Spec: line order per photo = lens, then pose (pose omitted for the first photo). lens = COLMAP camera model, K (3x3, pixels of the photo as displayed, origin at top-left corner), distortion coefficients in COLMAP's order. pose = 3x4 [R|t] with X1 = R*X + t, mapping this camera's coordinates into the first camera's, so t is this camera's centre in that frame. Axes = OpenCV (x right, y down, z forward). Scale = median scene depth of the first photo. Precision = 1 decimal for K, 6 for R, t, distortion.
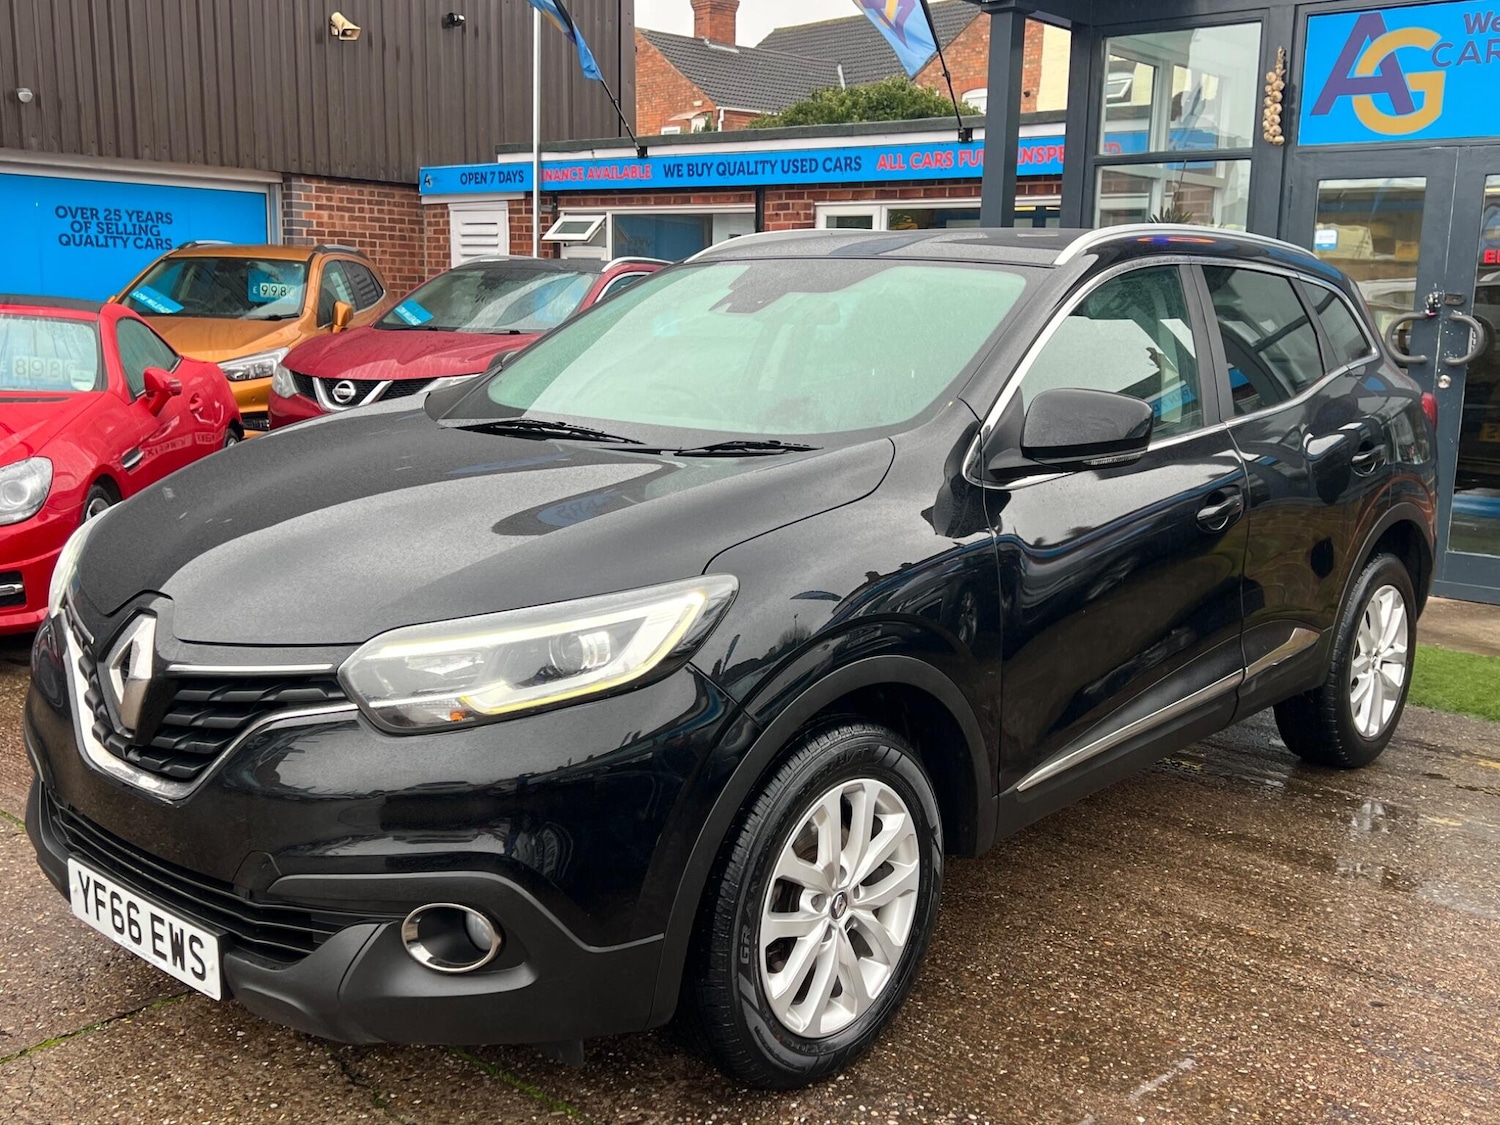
lens RADIAL K [[1506.8, 0, 767.0], [0, 1506.8, 557.5], [0, 0, 1]] dist [0.033523, -0.034704]
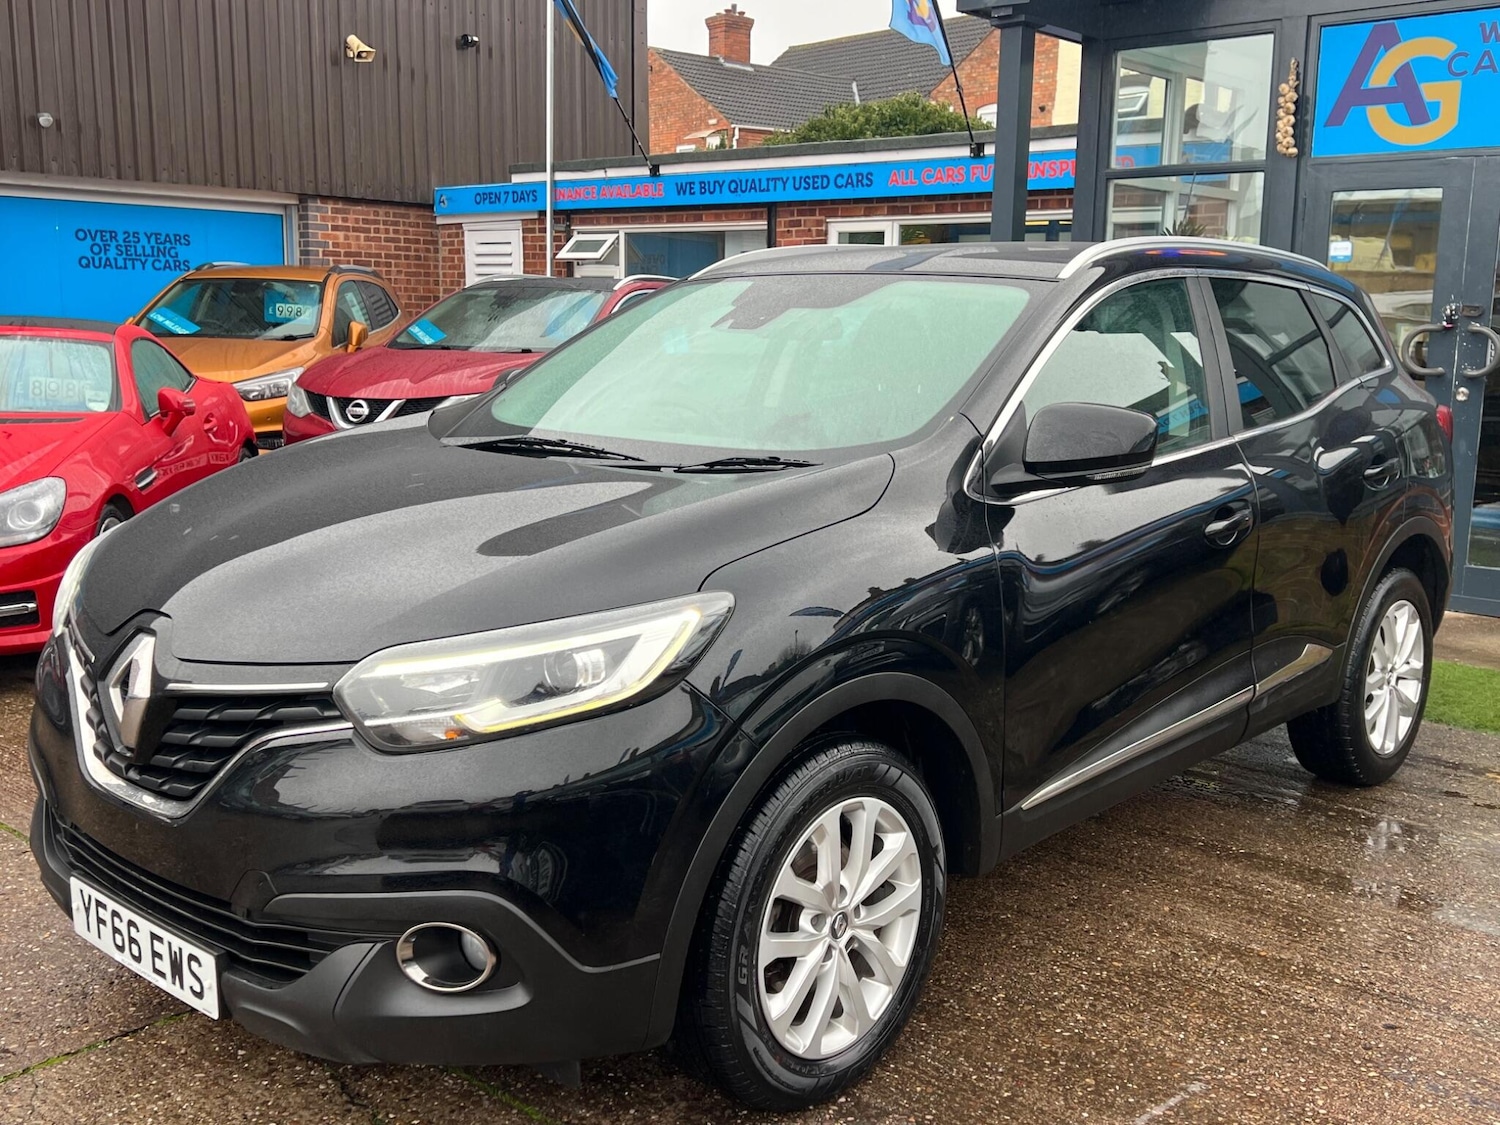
lens RADIAL K [[1507.6, 0, 750.0], [0, 1507.6, 562.5], [0, 0, 1]] dist [0.031837, -0.029718]
pose [[0.999744, -0.003549, -0.022351, 0.008763], [0.003374, 0.999963, -0.007854, 0.000000], [0.022378, 0.007777, 0.999719, 0.004023]]
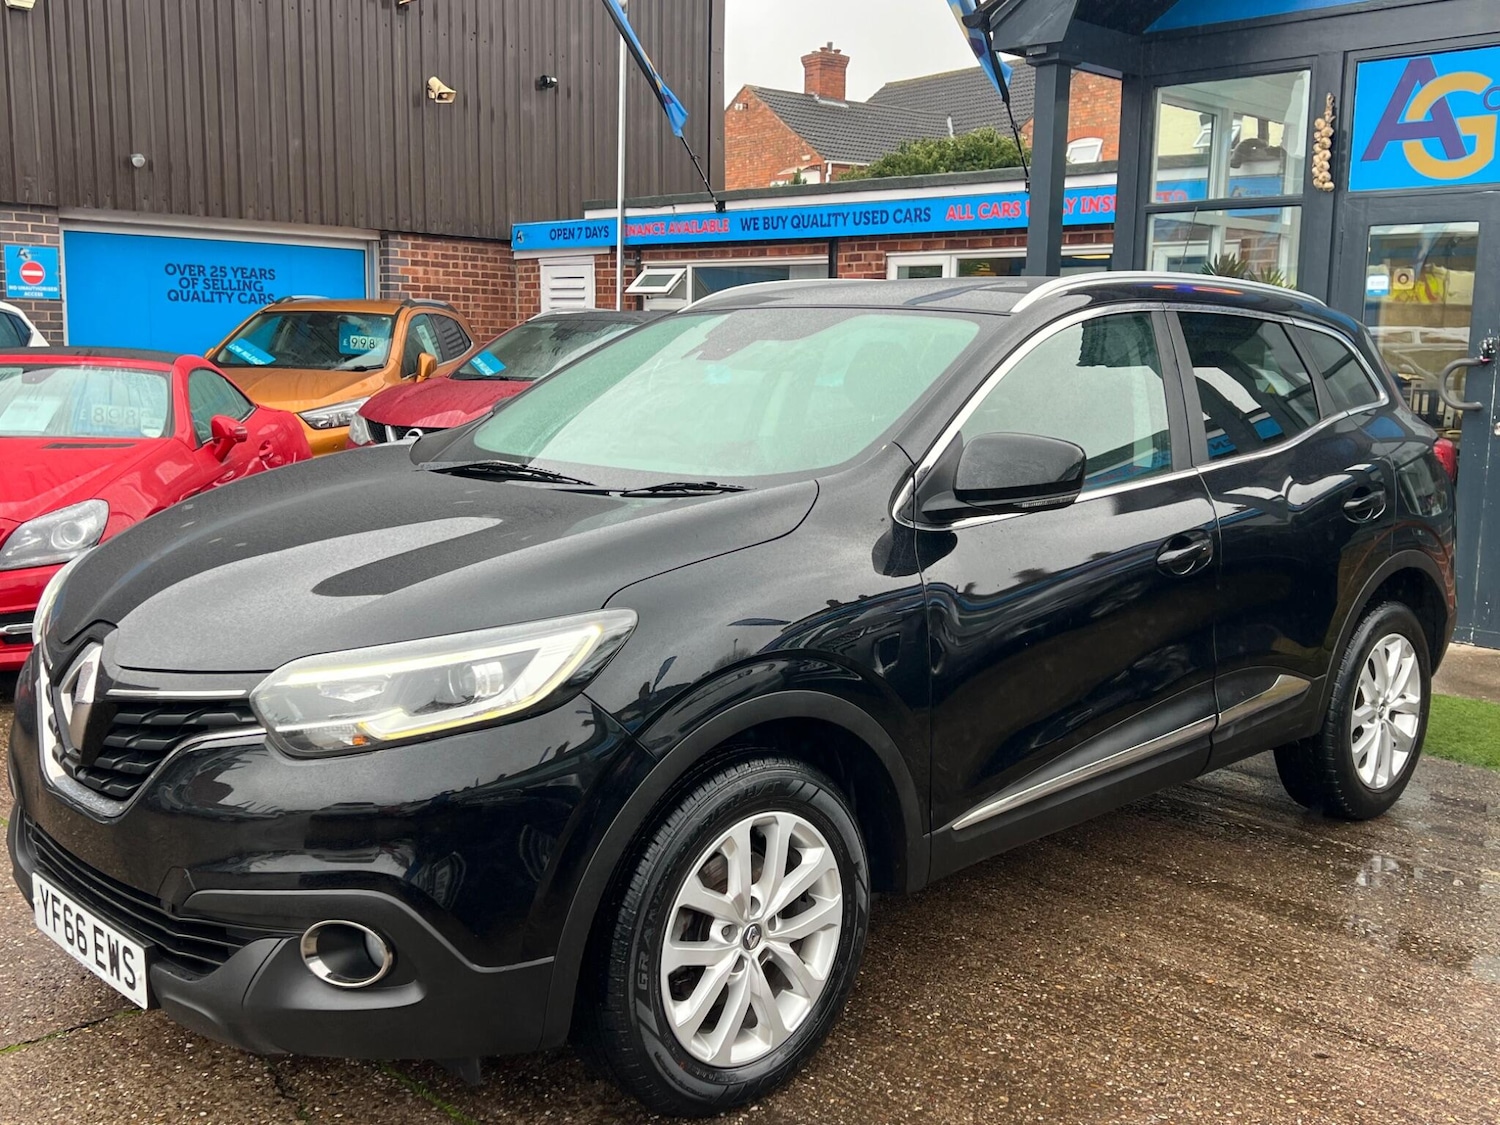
lens RADIAL K [[1501.8, 0, 752.5], [0, 1501.8, 553.7], [0, 0, 1]] dist [0.034269, -0.034226]
pose [[0.996637, 0.006774, -0.081668, 0.094201], [-0.009599, 0.999367, -0.034256, 0.004997], [0.081384, 0.034925, 0.996071, -0.015703]]
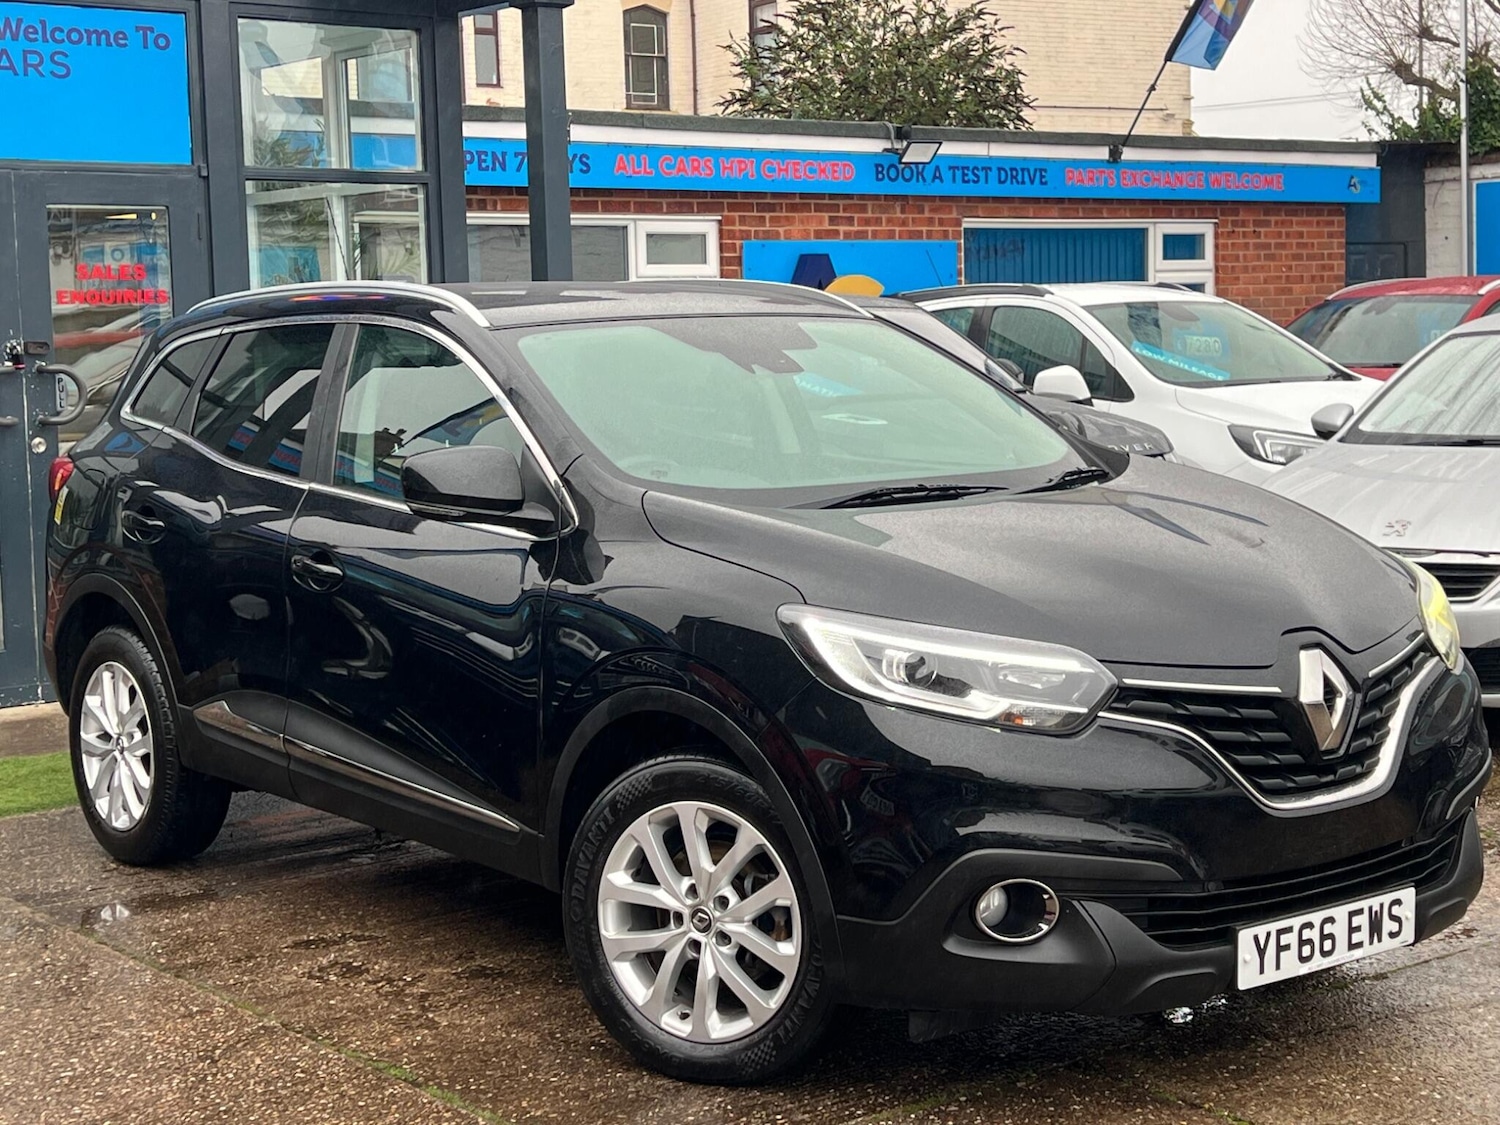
lens RADIAL K [[2212.1, 0, 765.4], [0, 2212.1, 541.5], [0, 0, 1]] dist [0.073069, -0.164639]
pose [[0.234404, -0.114962, 0.965318, -4.308951], [0.207399, 0.976036, 0.065877, -0.580161], [-0.949758, 0.184764, 0.252630, 2.931835]]
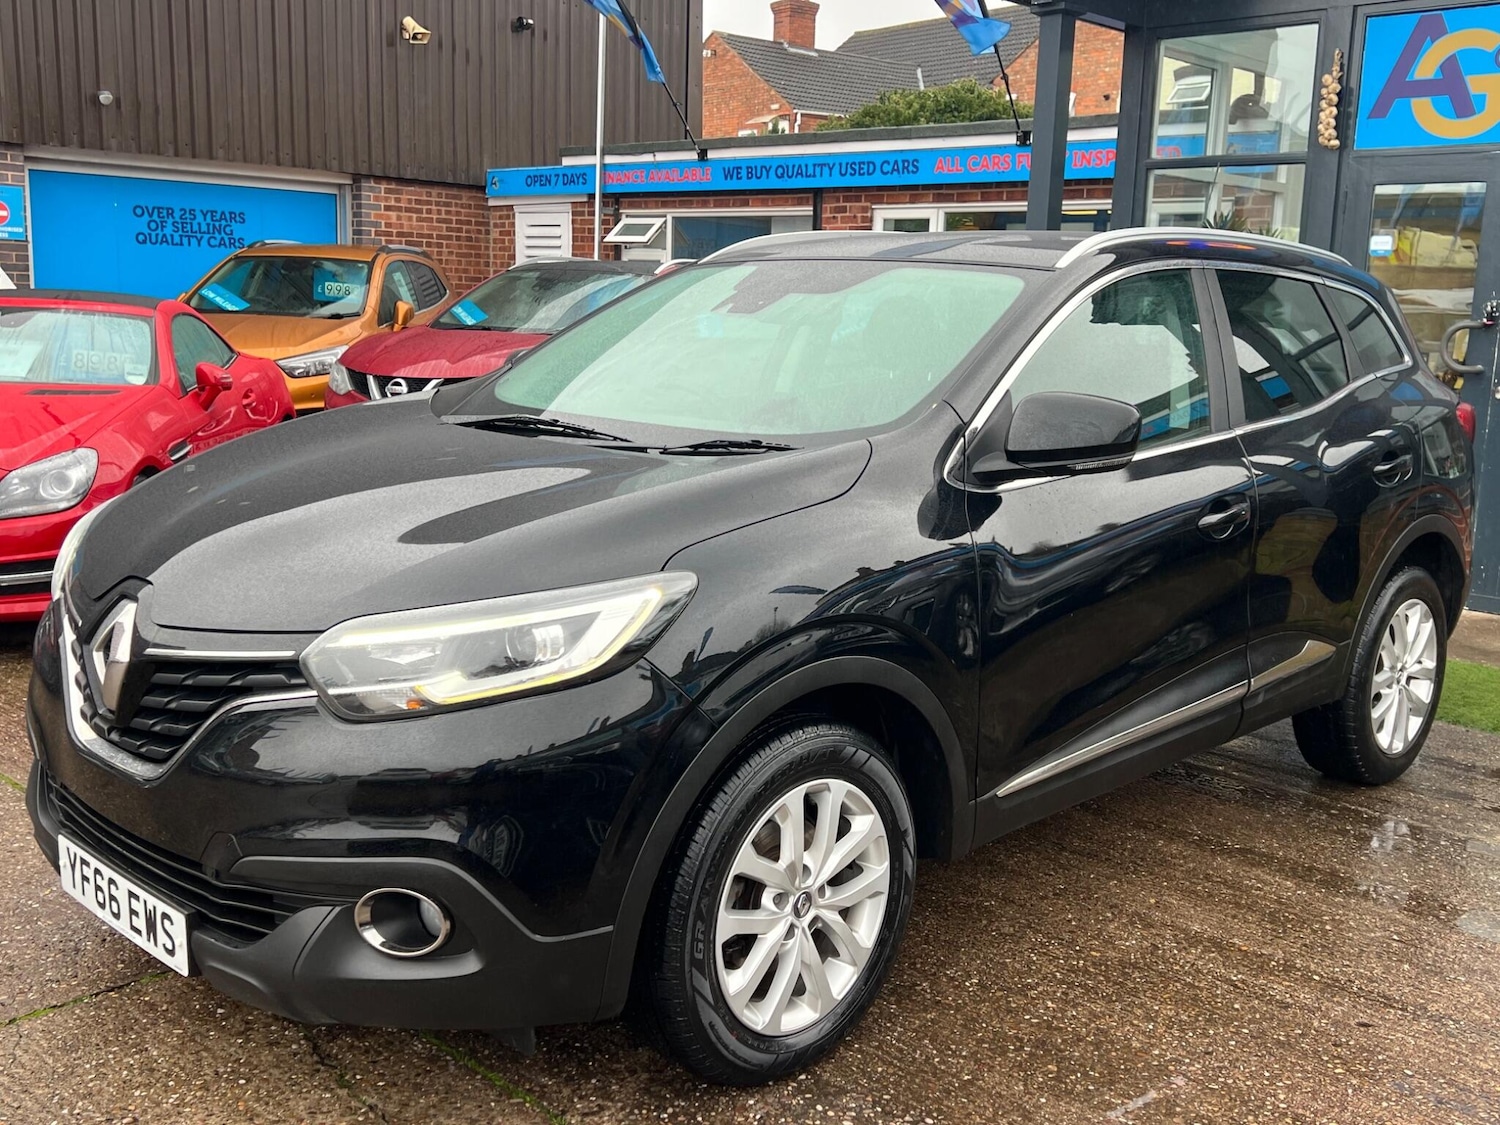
lens RADIAL K [[1506.8, 0, 747.6], [0, 1506.8, 560.1], [0, 0, 1]] dist [0.031228, -0.027160]
pose [[0.998043, 0.019318, -0.059470, 0.048357], [-0.019346, 0.999813, 0.000107, 0.001812], [0.059461, 0.001043, 0.998230, -0.001438]]
